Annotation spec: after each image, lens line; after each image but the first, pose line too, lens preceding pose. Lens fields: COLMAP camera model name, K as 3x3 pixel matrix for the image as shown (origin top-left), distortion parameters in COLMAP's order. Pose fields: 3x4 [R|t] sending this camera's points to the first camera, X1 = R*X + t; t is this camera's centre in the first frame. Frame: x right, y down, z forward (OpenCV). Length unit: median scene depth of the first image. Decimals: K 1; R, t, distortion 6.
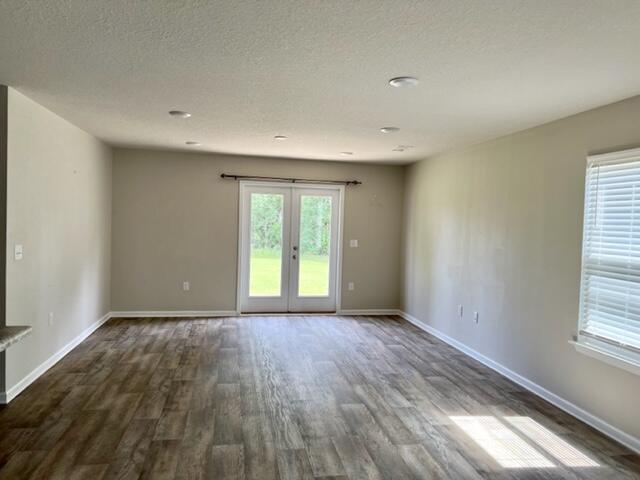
lens RADIAL K [[469.4, 0, 331.2], [0, 469.4, 193.6], [0, 0, 1]] dist [0.067553, -0.067485]
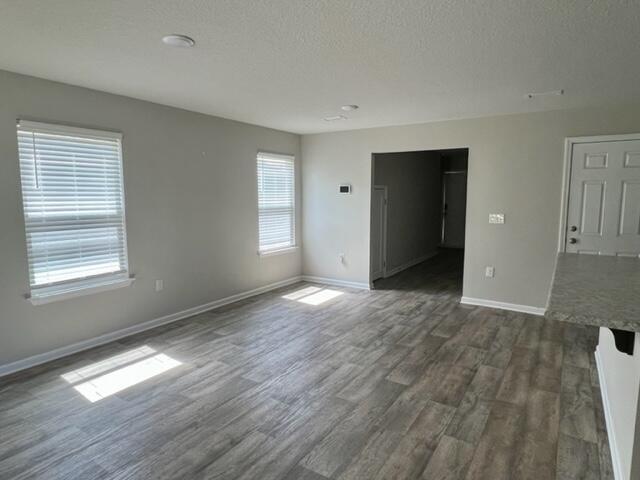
lens RADIAL K [[392.6, 0, 314.0], [0, 392.6, 238.4], [0, 0, 1]] dist [-0.001003, -0.001974]
pose [[-0.706800, -0.113115, 0.698311, -0.456963], [-0.066613, 0.993389, 0.093491, 0.052808], [-0.704270, 0.019563, -0.709662, 1.049587]]
